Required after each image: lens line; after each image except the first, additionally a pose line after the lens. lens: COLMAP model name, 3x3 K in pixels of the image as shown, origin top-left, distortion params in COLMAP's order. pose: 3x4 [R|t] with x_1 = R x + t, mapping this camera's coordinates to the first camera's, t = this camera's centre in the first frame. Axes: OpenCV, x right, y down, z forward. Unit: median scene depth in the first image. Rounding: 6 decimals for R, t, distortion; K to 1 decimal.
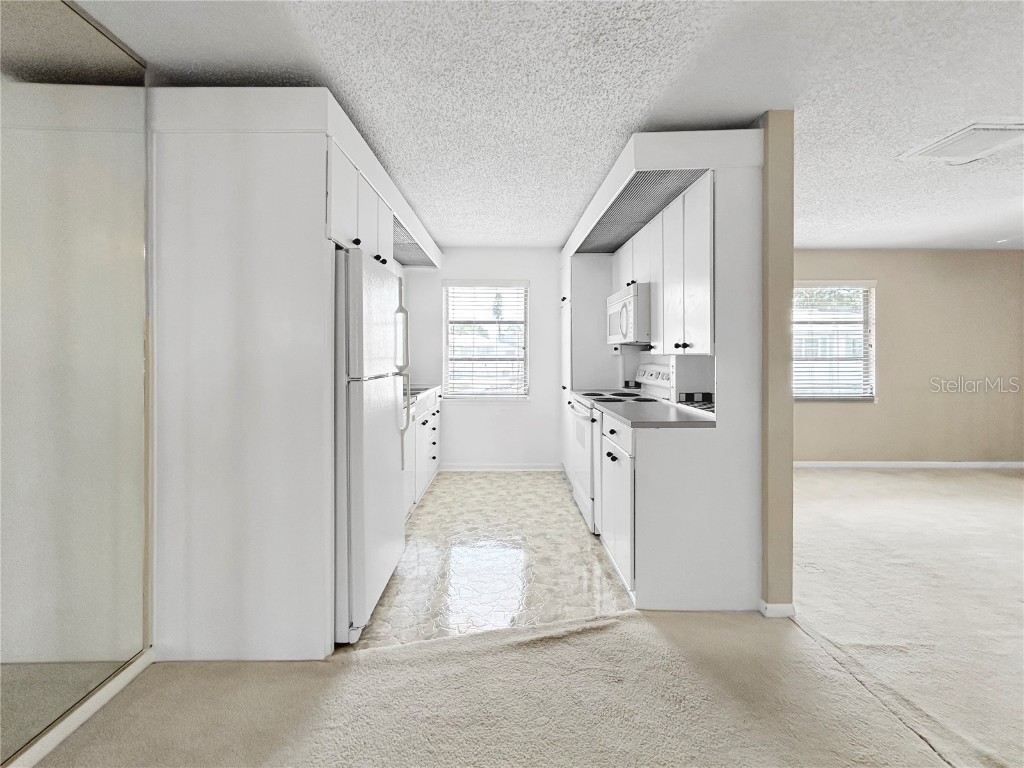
lens RADIAL K [[429.5, 0, 512.9], [0, 429.5, 356.9], [0, 0, 1]] dist [0.000887, -0.000078]
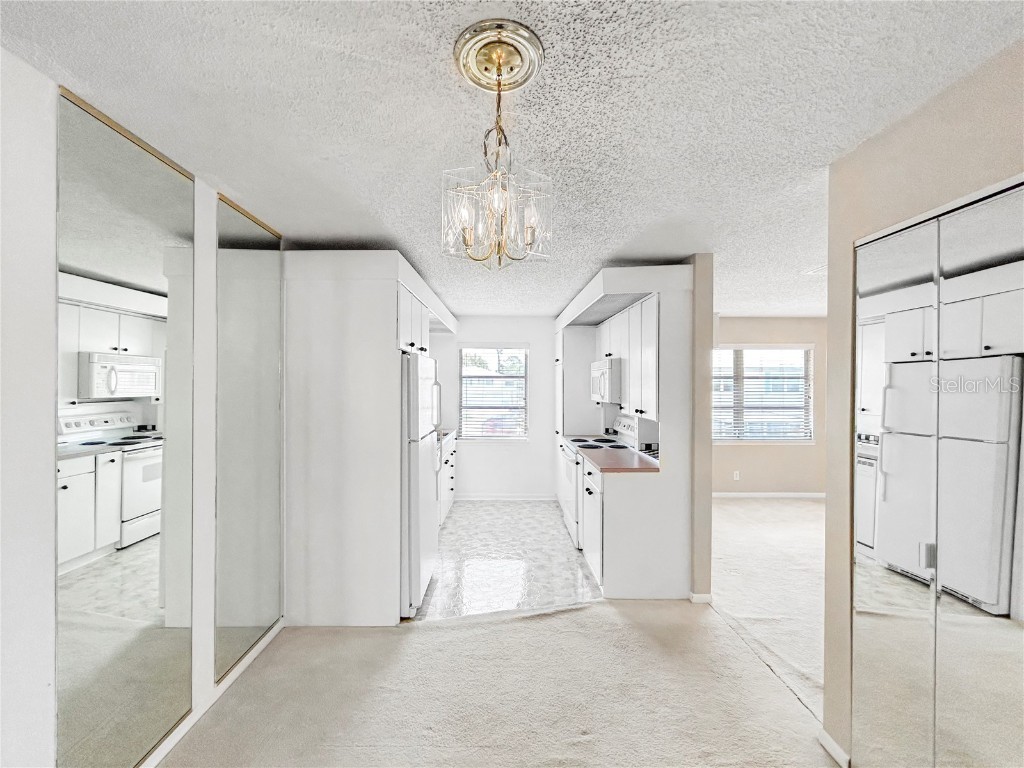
lens RADIAL K [[420.8, 0, 512.0], [0, 420.8, 384.0], [0, 0, 1]] dist [0.000203, 0.000100]
pose [[0.999996, 0.002538, 0.001096, -0.017023], [-0.002533, 0.999988, -0.004200, -0.085614], [-0.001107, 0.004197, 0.999991, -0.286171]]
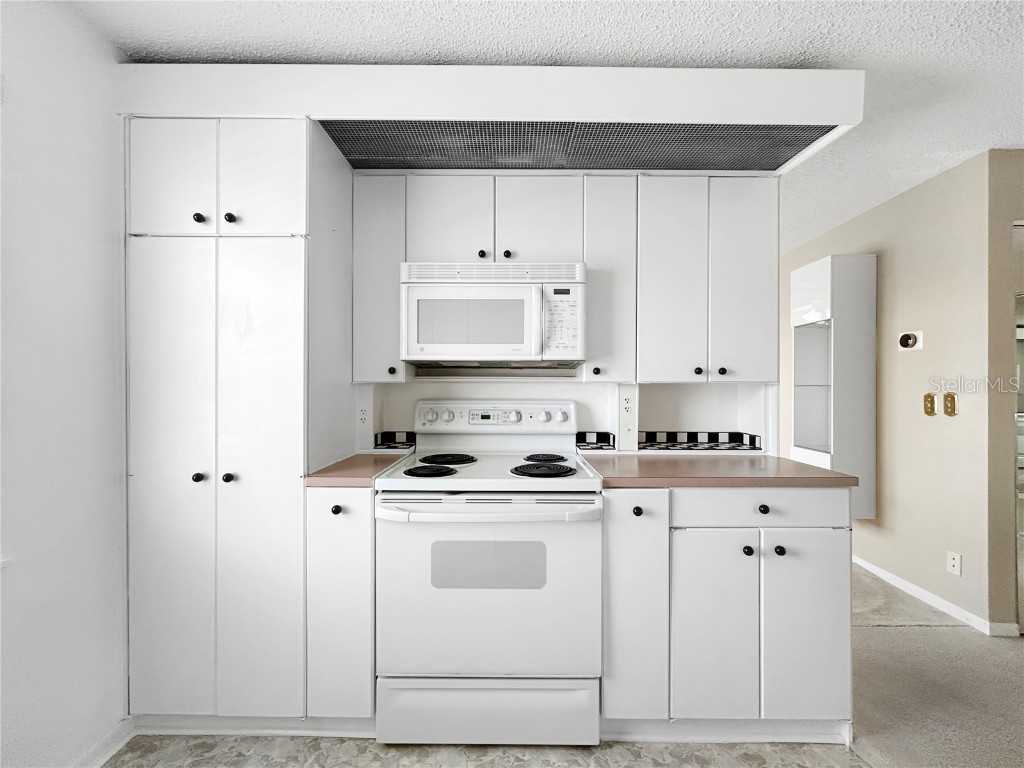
lens RADIAL K [[412.5, 0, 510.5], [0, 412.5, 385.5], [0, 0, 1]] dist [0.000015, 0.000130]
pose [[0.030493, 0.005159, 0.999522, -0.282920], [0.002451, 0.999983, -0.005236, 0.001764], [-0.999532, 0.002610, 0.030480, 1.055890]]
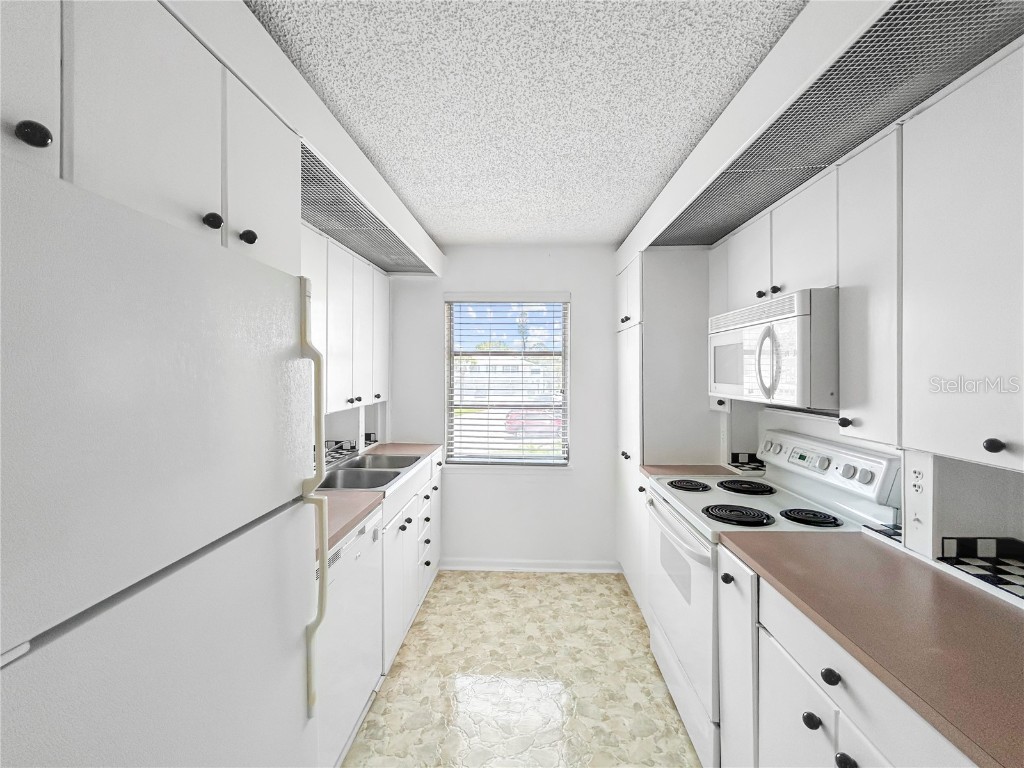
lens RADIAL K [[424.1, 0, 515.9], [0, 424.1, 376.2], [0, 0, 1]] dist [0.000536, 0.000162]
pose [[0.998751, -0.000440, -0.049962, -0.021746], [0.000695, 0.999987, 0.005079, -0.072799], [0.049959, -0.005107, 0.998738, 0.484877]]
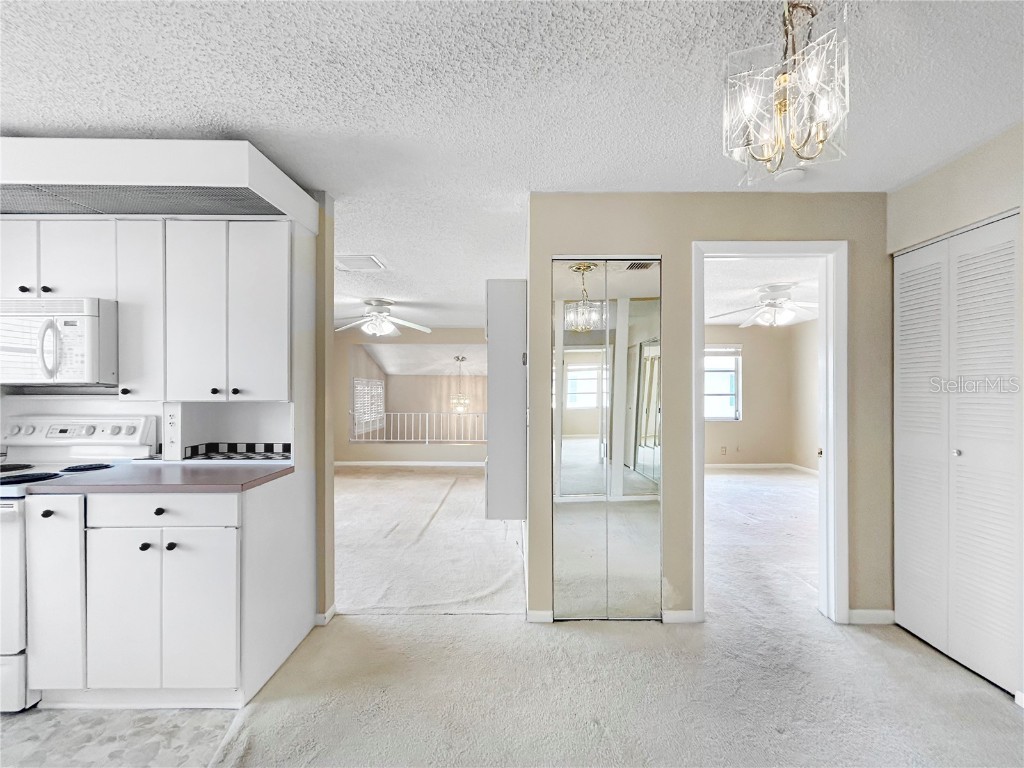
lens RADIAL K [[419.0, 0, 512.1], [0, 419.0, 387.9], [0, 0, 1]] dist [-0.000820, 0.000260]
pose [[0.018069, 0.005801, 0.999820, -0.361616], [0.005659, 0.999967, -0.005904, -0.019523], [-0.999821, 0.005765, 0.018036, 0.313958]]
